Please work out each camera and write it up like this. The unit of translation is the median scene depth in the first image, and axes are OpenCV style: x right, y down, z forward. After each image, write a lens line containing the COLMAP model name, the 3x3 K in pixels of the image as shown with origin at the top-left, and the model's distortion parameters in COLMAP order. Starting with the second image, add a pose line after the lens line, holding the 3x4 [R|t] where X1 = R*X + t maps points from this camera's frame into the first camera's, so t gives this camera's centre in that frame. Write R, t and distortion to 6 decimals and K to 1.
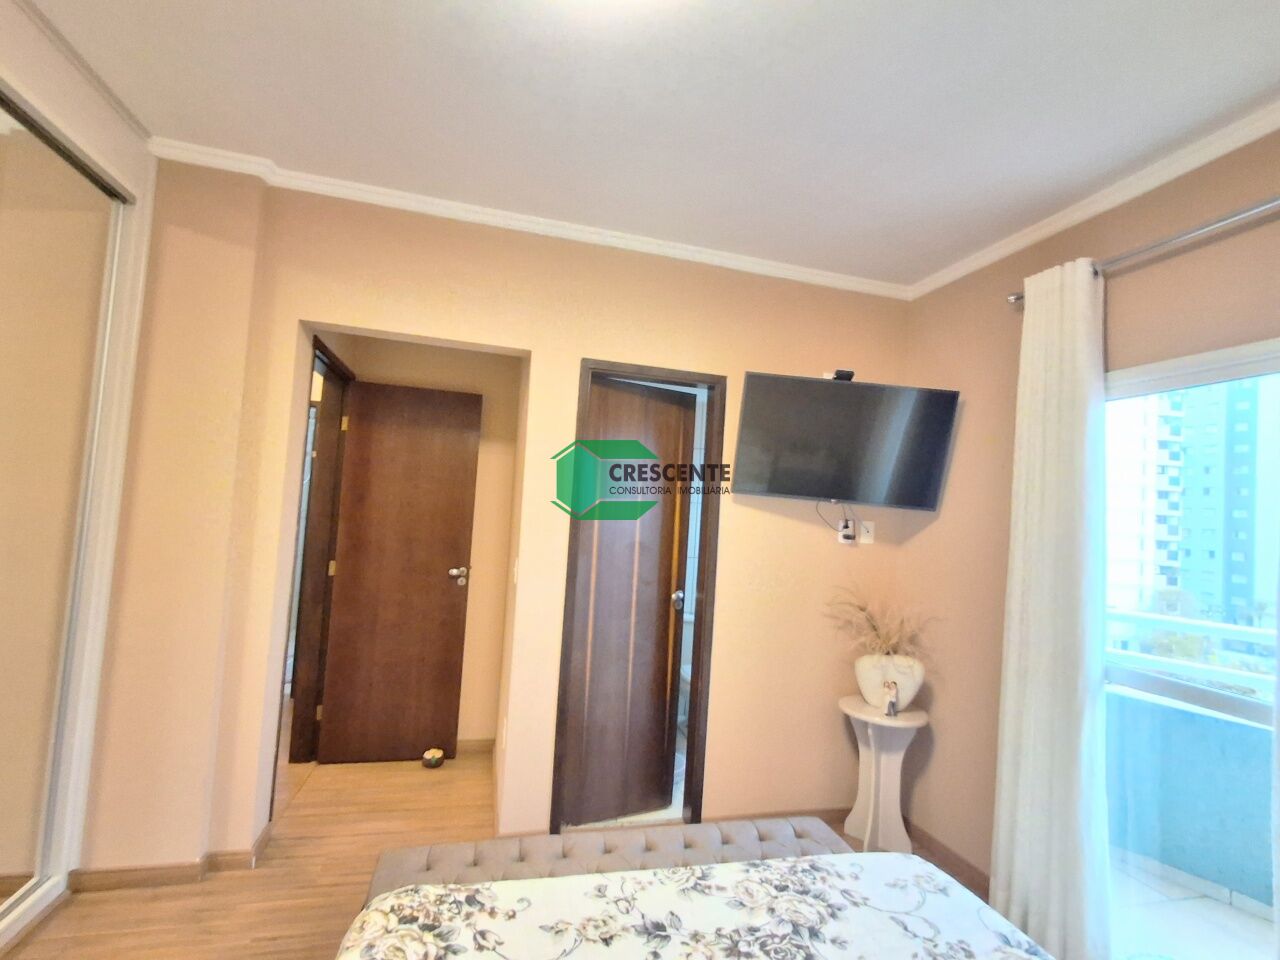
lens RADIAL K [[586.1, 0, 635.8], [0, 586.1, 480.0], [0, 0, 1]] dist [-0.001236, -0.000267]
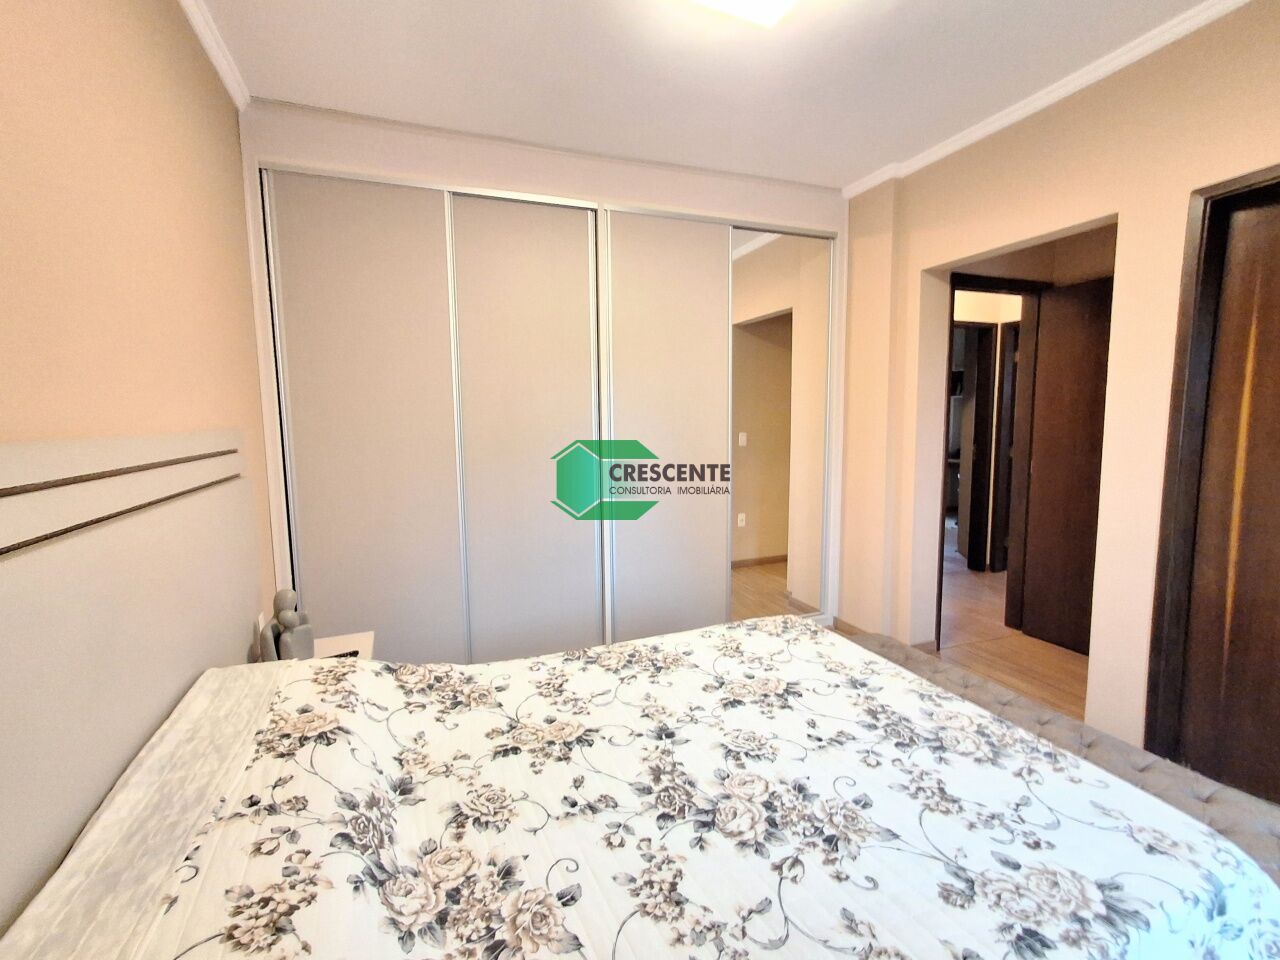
lens RADIAL K [[589.0, 0, 640.0], [0, 589.0, 480.0], [0, 0, 1]] dist [0.001163, -0.000825]
pose [[0.109509, 0.033775, -0.993412, 1.228035], [0.080561, 0.995833, 0.042738, 0.154776], [0.990716, -0.084710, 0.106332, 0.327453]]
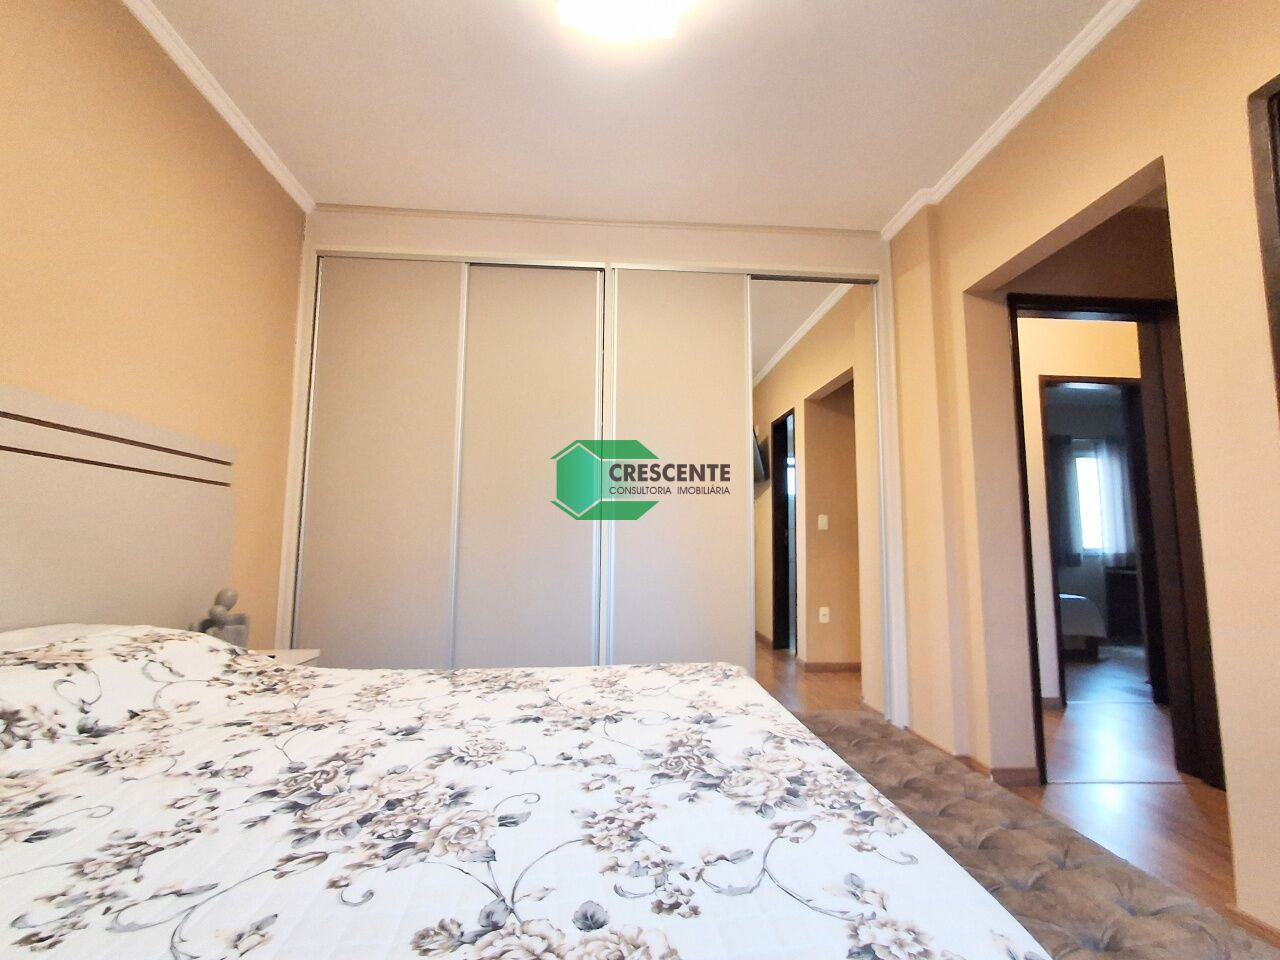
lens RADIAL K [[580.3, 0, 639.3], [0, 580.3, 486.9], [0, 0, 1]] dist [-0.000742, -0.001839]
pose [[-0.188001, -0.174326, -0.966574, 0.999123], [0.034334, 0.982355, -0.183850, 0.489464], [0.981568, -0.067750, -0.178699, 0.979015]]
